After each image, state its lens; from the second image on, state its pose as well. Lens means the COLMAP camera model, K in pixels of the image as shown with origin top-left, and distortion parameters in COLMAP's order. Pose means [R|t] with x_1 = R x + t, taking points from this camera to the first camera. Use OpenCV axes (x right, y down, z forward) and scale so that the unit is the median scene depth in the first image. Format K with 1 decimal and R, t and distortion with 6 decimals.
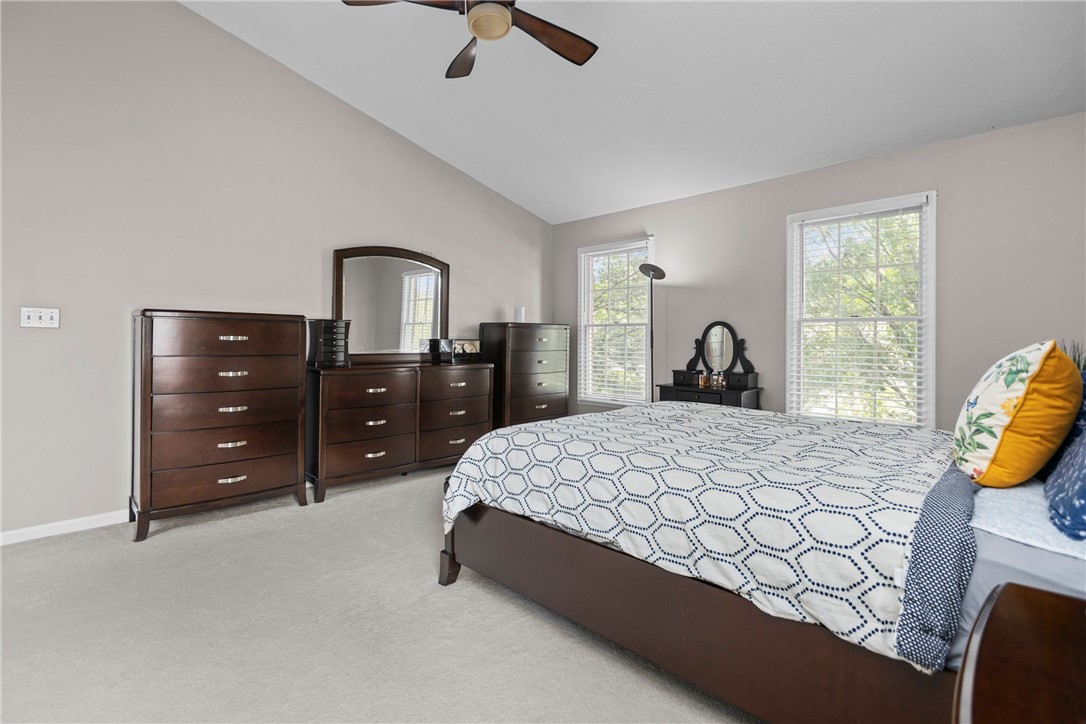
lens RADIAL K [[498.8, 0, 548.6], [0, 498.8, 355.4], [0, 0, 1]] dist [-0.013249, -0.000170]
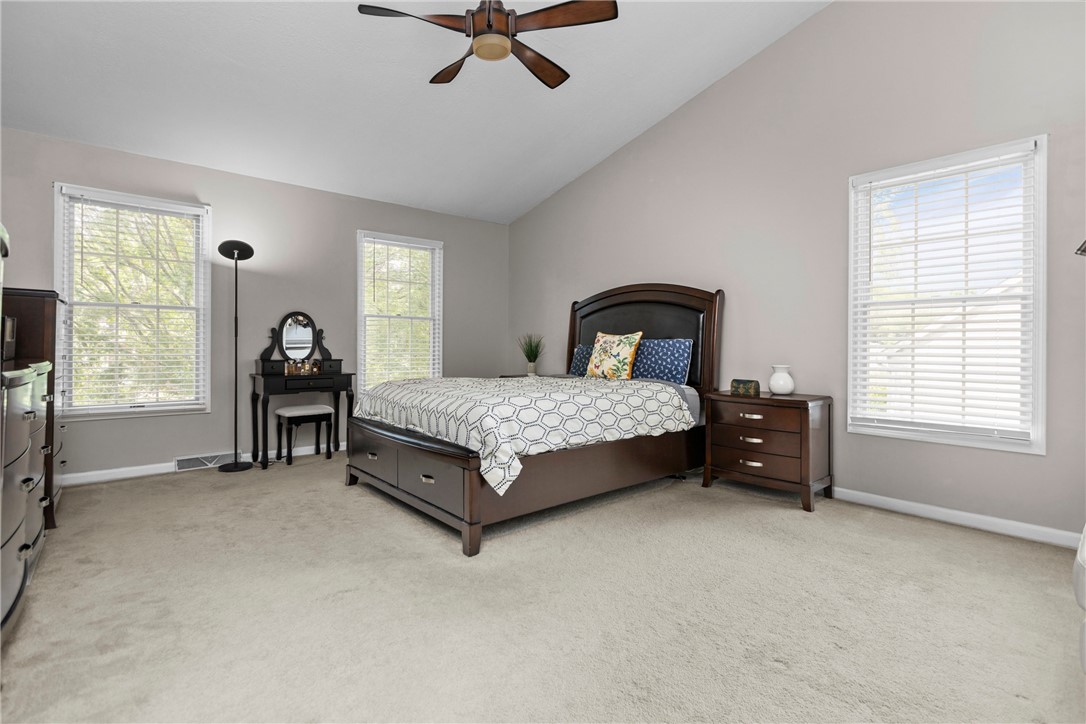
lens RADIAL K [[498.8, 0, 548.6], [0, 498.8, 355.4], [0, 0, 1]] dist [-0.013249, -0.000170]
pose [[0.102355, -0.027016, 0.994381, -0.691670], [0.021726, 0.999453, 0.024918, 0.009188], [-0.994511, 0.019054, 0.102886, 0.410672]]
